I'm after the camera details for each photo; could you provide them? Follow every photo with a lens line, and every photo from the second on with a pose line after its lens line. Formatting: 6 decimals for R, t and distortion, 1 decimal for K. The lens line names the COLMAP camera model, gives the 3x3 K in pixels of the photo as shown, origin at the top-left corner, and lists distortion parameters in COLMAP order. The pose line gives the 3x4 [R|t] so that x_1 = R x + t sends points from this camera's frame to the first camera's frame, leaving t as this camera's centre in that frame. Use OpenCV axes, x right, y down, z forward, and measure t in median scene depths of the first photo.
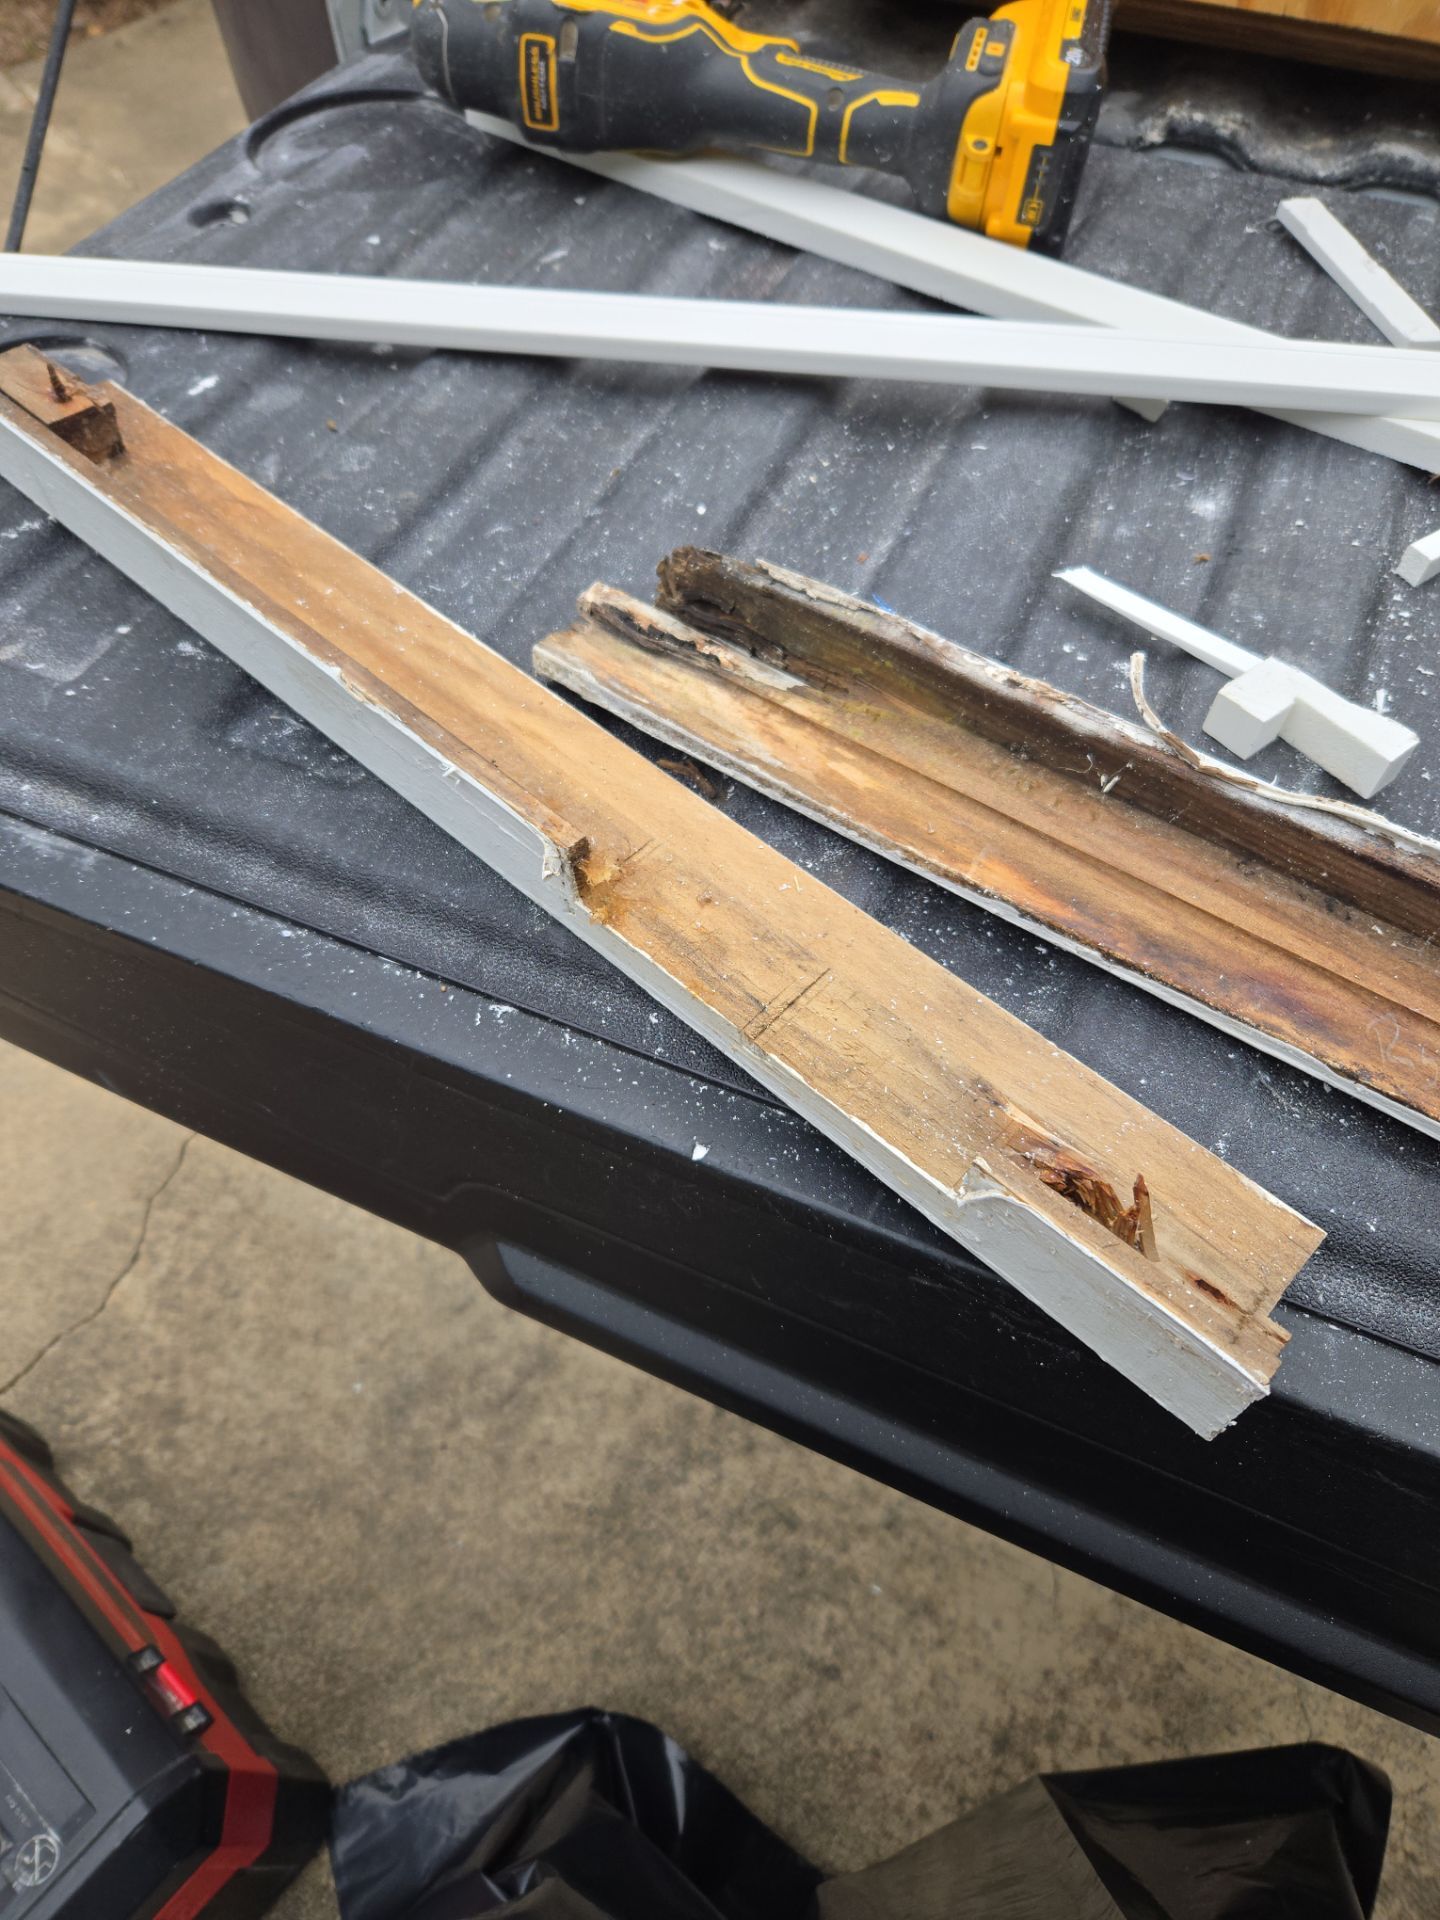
lens RADIAL K [[1347.9, 0, 711.7], [0, 1347.9, 969.4], [0, 0, 1]] dist [0.062202, -0.058212]
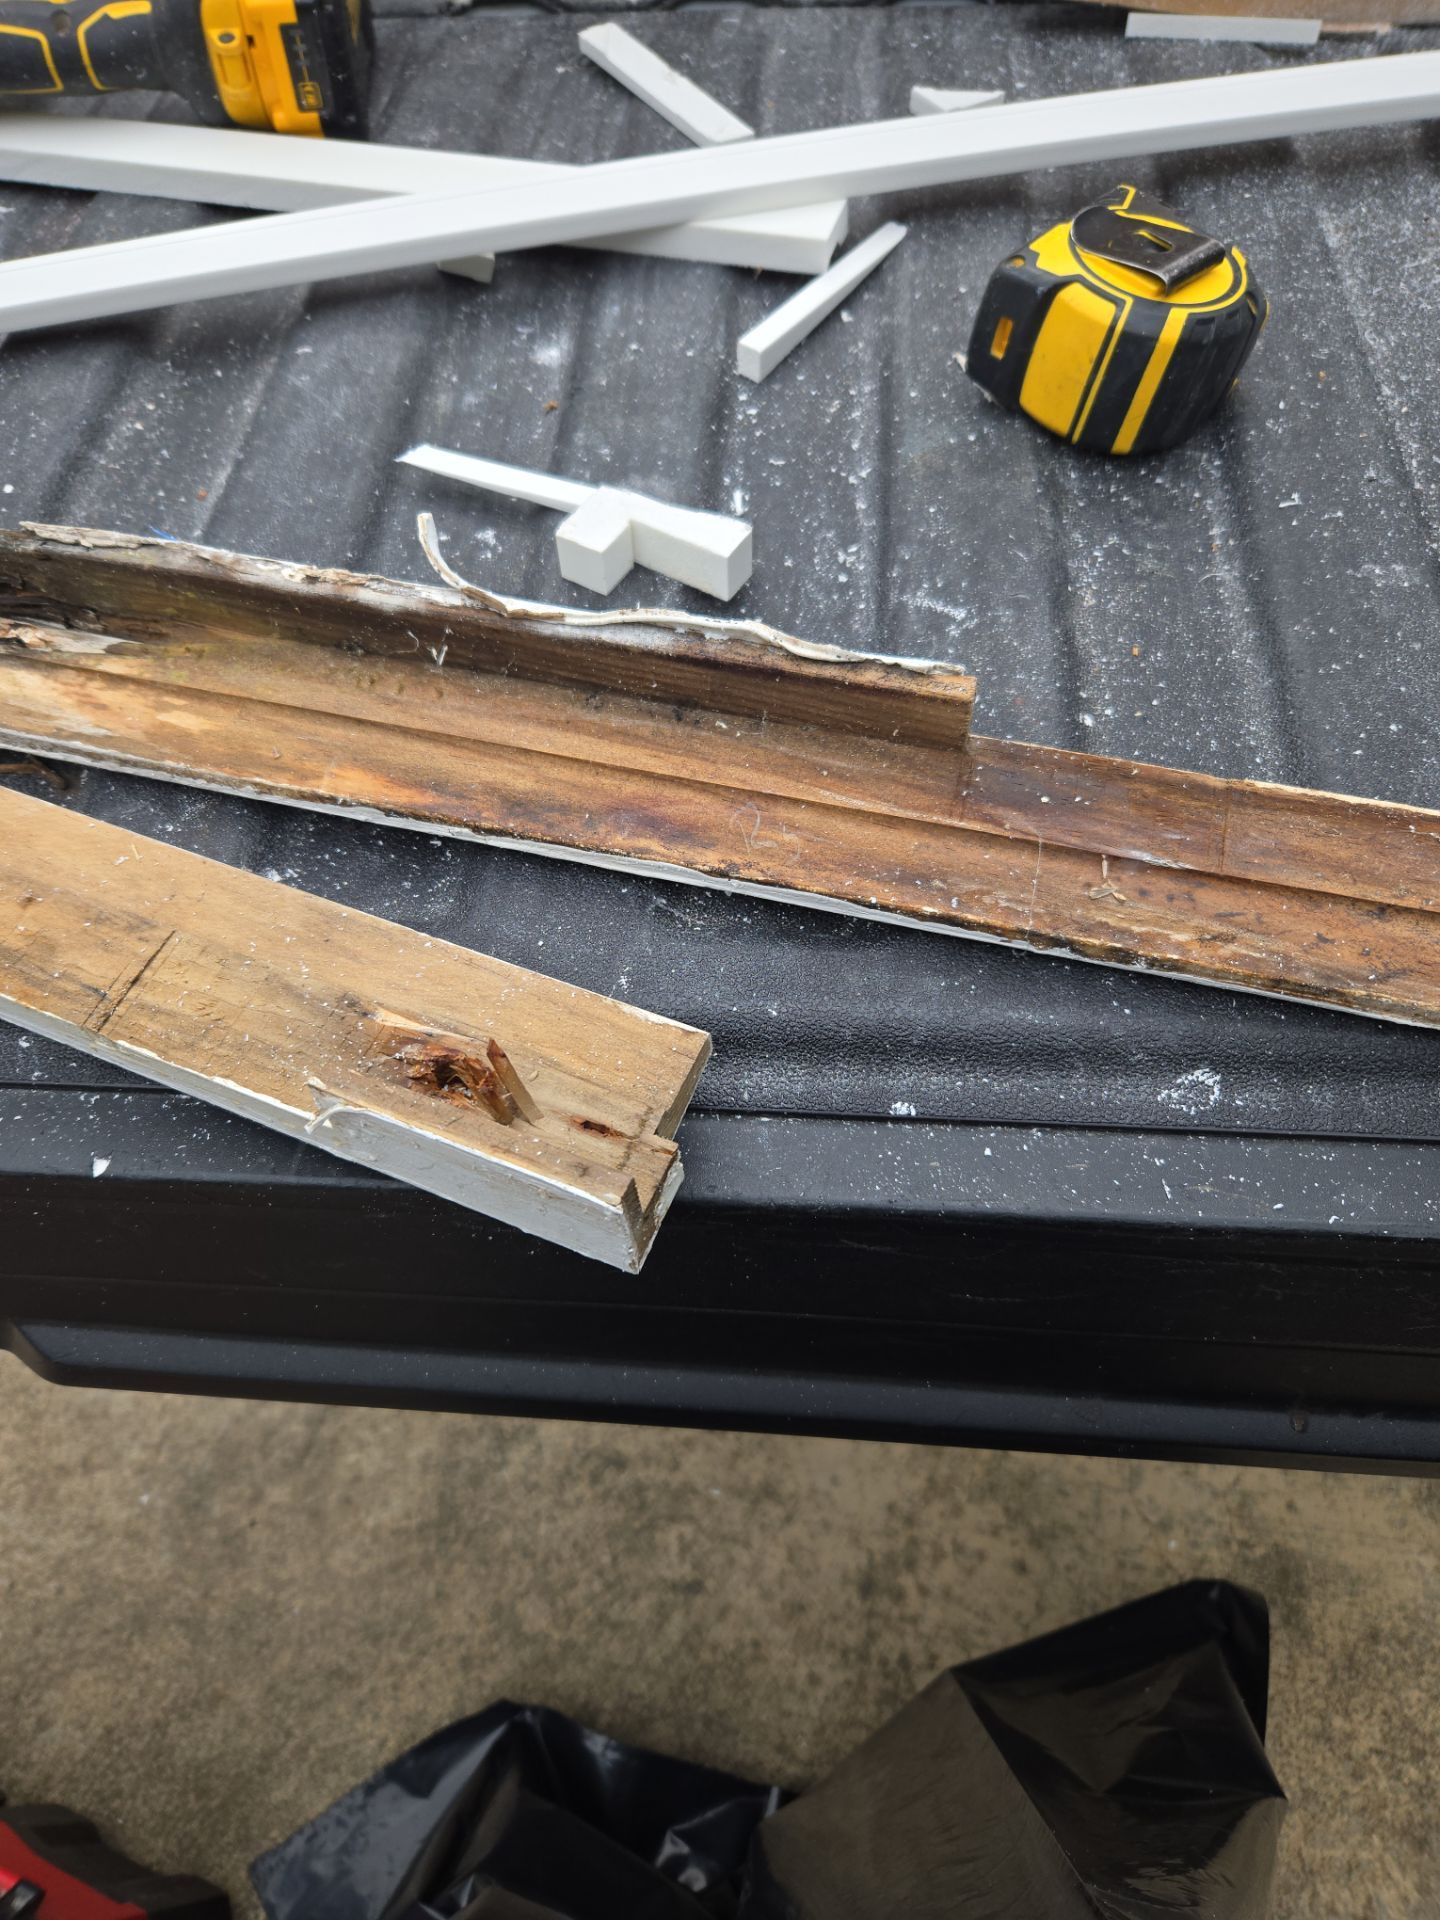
lens RADIAL K [[1347.9, 0, 711.7], [0, 1347.9, 969.4], [0, 0, 1]] dist [0.062202, -0.058212]
pose [[0.939188, -0.311413, 0.144733, 0.194616], [0.306126, 0.950220, 0.058040, 0.055561], [-0.155603, -0.010204, 0.987767, 0.019785]]
